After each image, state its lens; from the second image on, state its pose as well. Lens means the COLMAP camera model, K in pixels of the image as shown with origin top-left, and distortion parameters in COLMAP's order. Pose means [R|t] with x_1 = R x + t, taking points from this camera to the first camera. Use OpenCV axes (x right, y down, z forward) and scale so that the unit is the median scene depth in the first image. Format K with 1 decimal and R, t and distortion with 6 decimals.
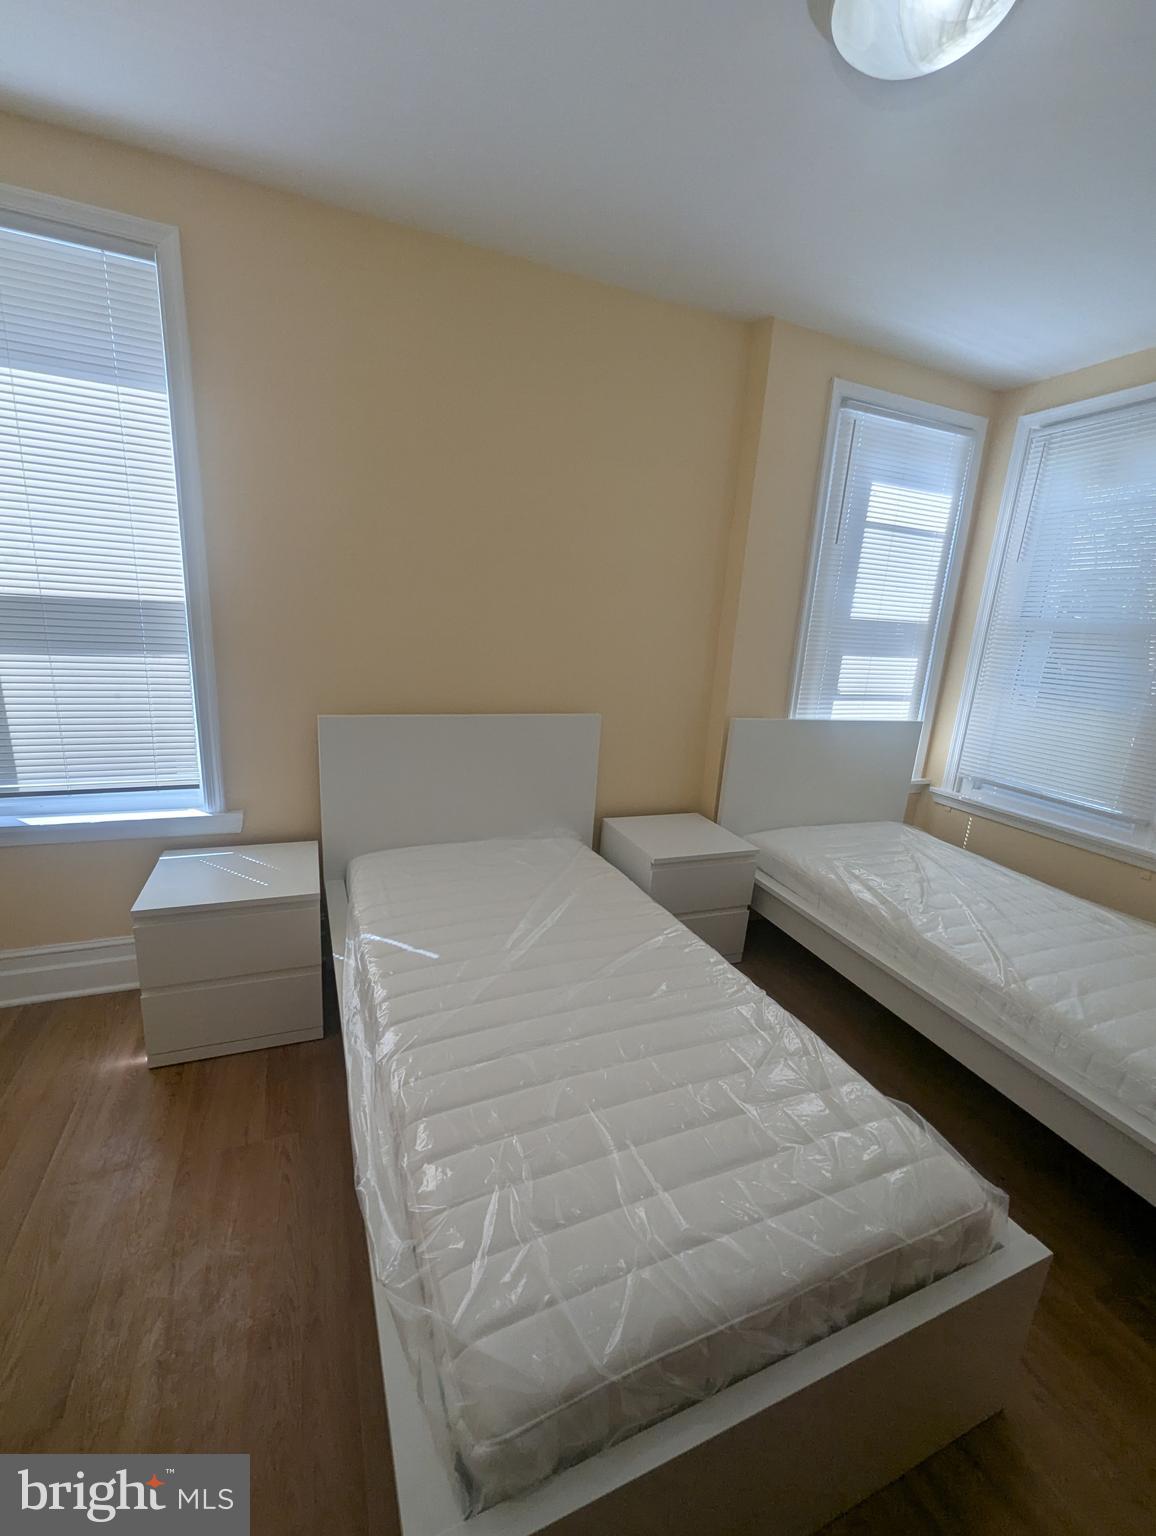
lens RADIAL K [[639.6, 0, 581.5], [0, 639.6, 772.9], [0, 0, 1]] dist [-0.000155, -0.000199]
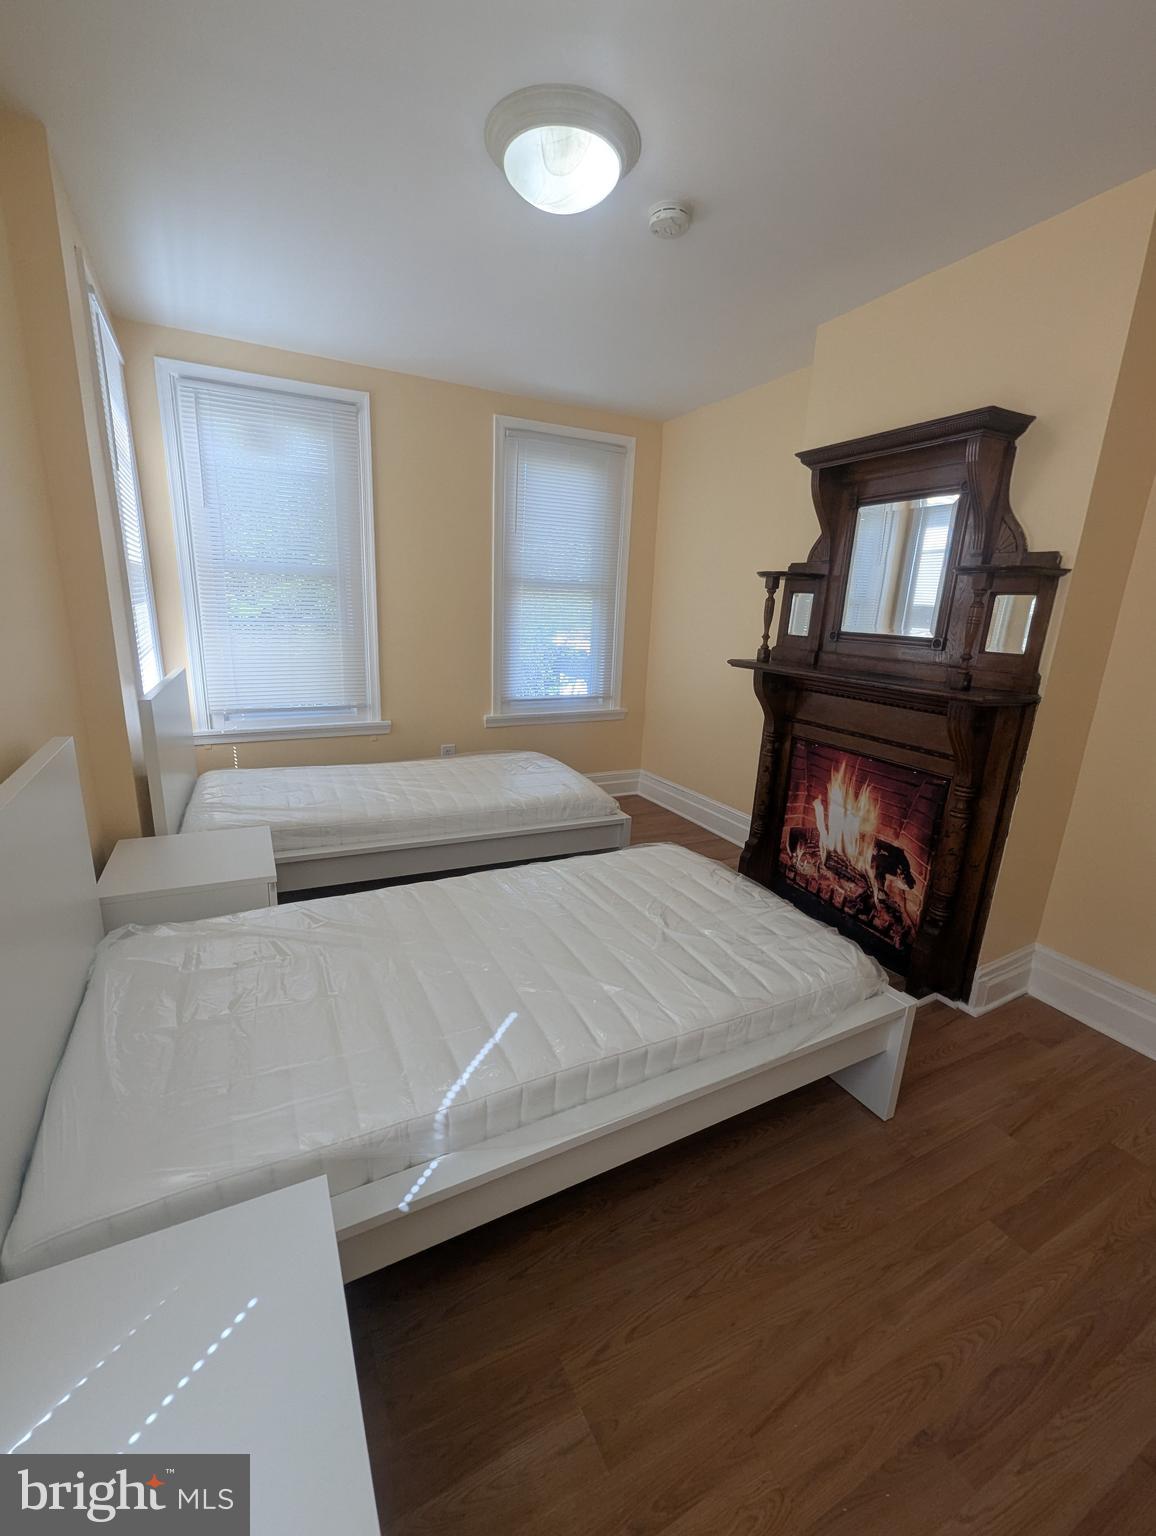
lens RADIAL K [[639.6, 0, 575.0], [0, 639.6, 762.0], [0, 0, 1]] dist [-0.000155, -0.000199]
pose [[-0.076885, -0.302860, 0.949929, -0.541411], [0.202527, 0.928142, 0.312306, -0.146058], [-0.976254, 0.216398, -0.010023, 0.509776]]
